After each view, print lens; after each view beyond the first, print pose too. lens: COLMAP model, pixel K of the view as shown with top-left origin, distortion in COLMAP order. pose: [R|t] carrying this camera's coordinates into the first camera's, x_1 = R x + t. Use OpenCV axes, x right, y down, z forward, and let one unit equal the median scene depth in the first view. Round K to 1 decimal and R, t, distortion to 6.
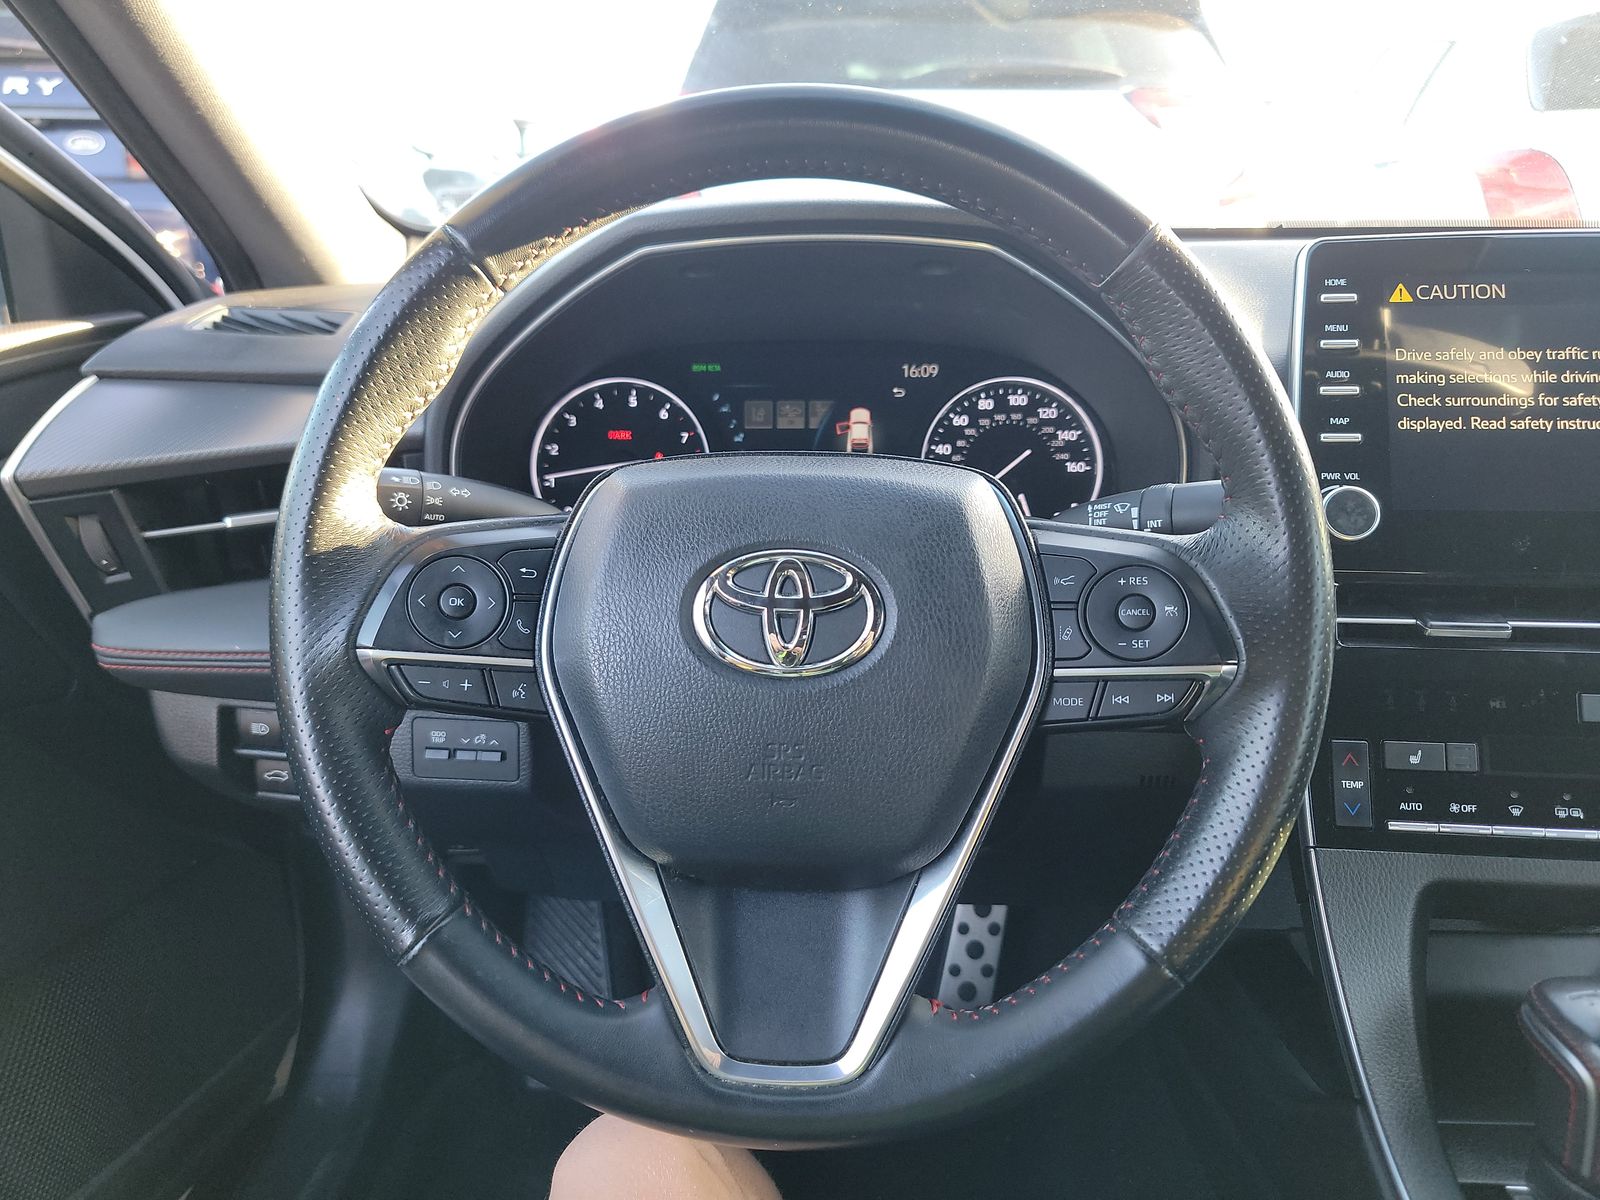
lens RADIAL K [[1116.6, 0, 829.6], [0, 1116.6, 634.0], [0, 0, 1]] dist [0.022599, -0.029999]
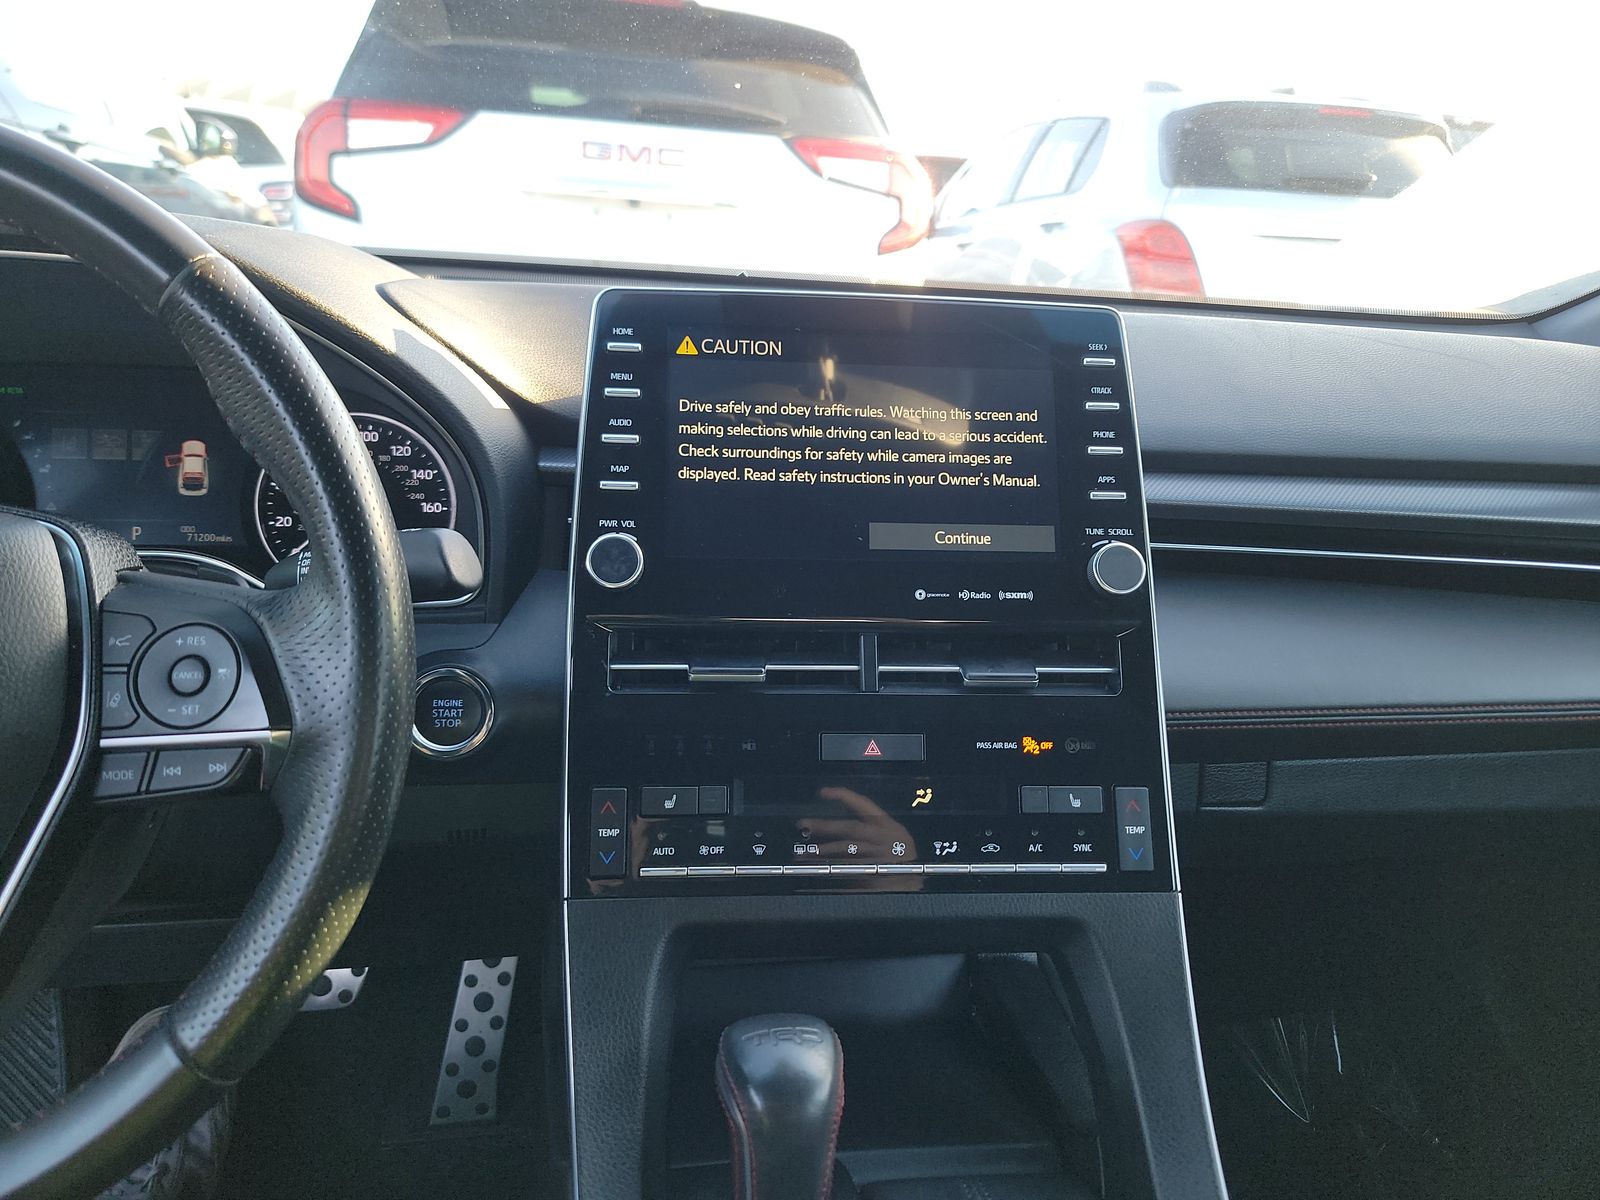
lens RADIAL K [[1116.6, 0, 795.9], [0, 1116.6, 640.3], [0, 0, 1]] dist [0.022599, -0.029999]
pose [[0.972300, -0.013583, 0.233343, 0.298324], [0.017951, 0.999701, -0.016608, -0.013082], [-0.233047, 0.020337, 0.972253, -0.009051]]
